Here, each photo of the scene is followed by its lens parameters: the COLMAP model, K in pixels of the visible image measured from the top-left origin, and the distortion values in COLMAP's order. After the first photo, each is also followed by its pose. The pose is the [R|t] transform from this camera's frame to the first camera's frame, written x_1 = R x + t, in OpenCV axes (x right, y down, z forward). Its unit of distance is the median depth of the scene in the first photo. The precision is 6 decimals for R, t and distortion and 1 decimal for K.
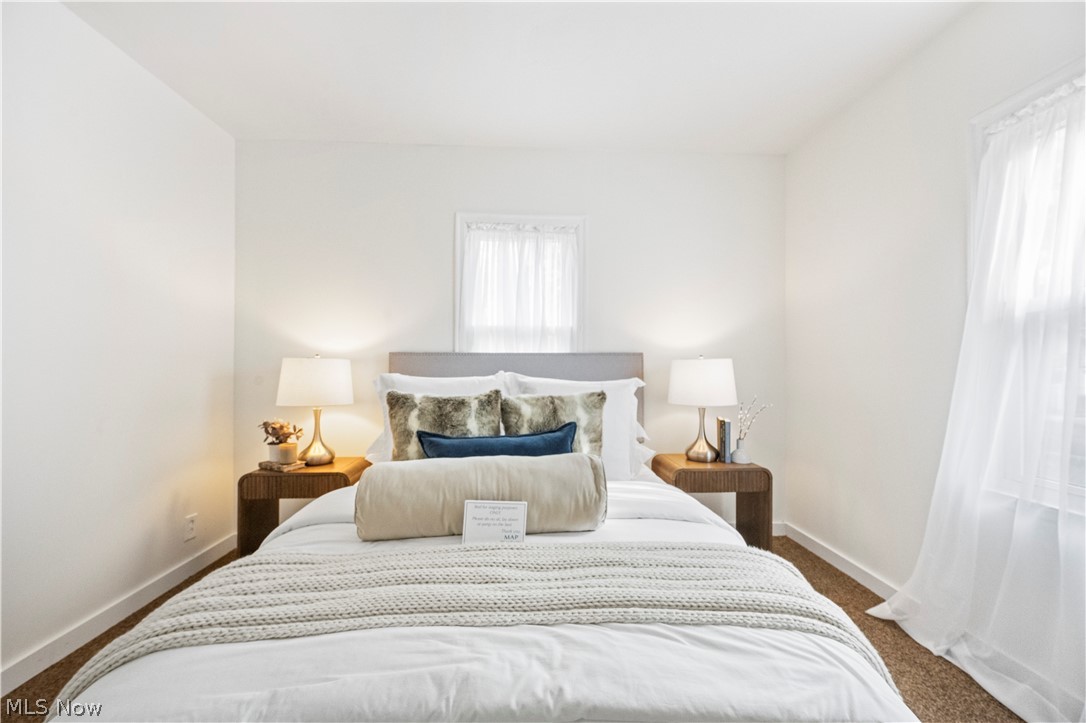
lens RADIAL K [[427.8, 0, 541.9], [0, 427.8, 365.3], [0, 0, 1]] dist [-0.002325, -0.000141]
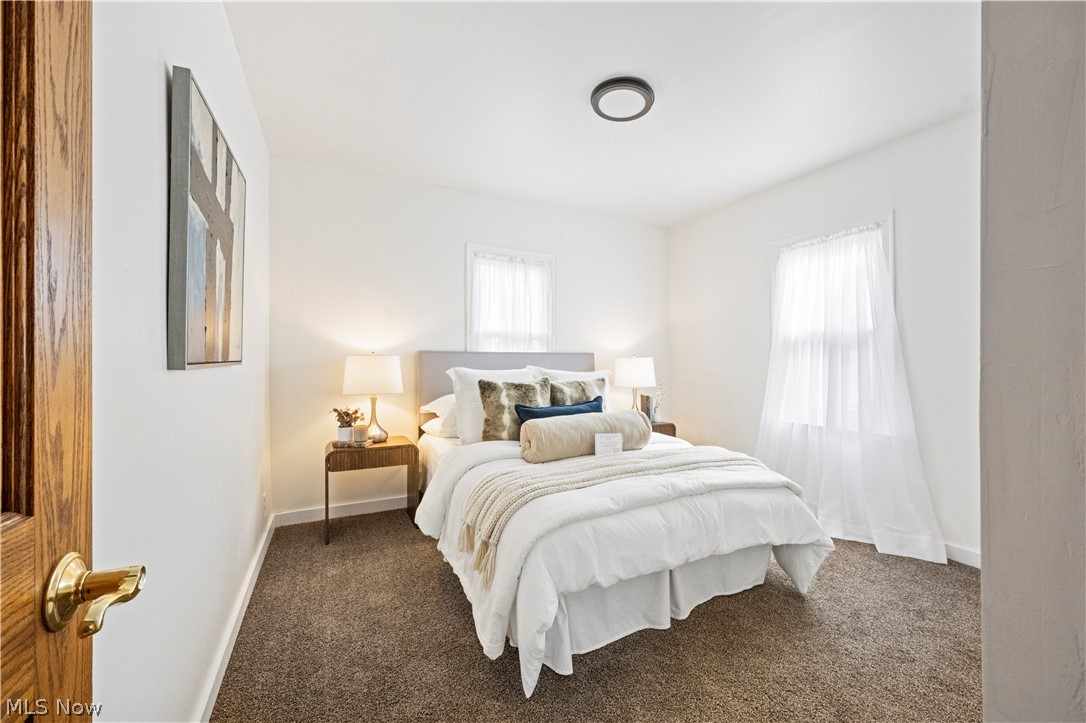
lens RADIAL K [[427.8, 0, 543.0], [0, 427.8, 358.4], [0, 0, 1]] dist [-0.002325, -0.000141]
pose [[0.919054, 0.004812, 0.394101, -0.598300], [-0.001875, 0.999968, -0.007838, 0.001182], [-0.394126, 0.006465, 0.919034, -0.331743]]
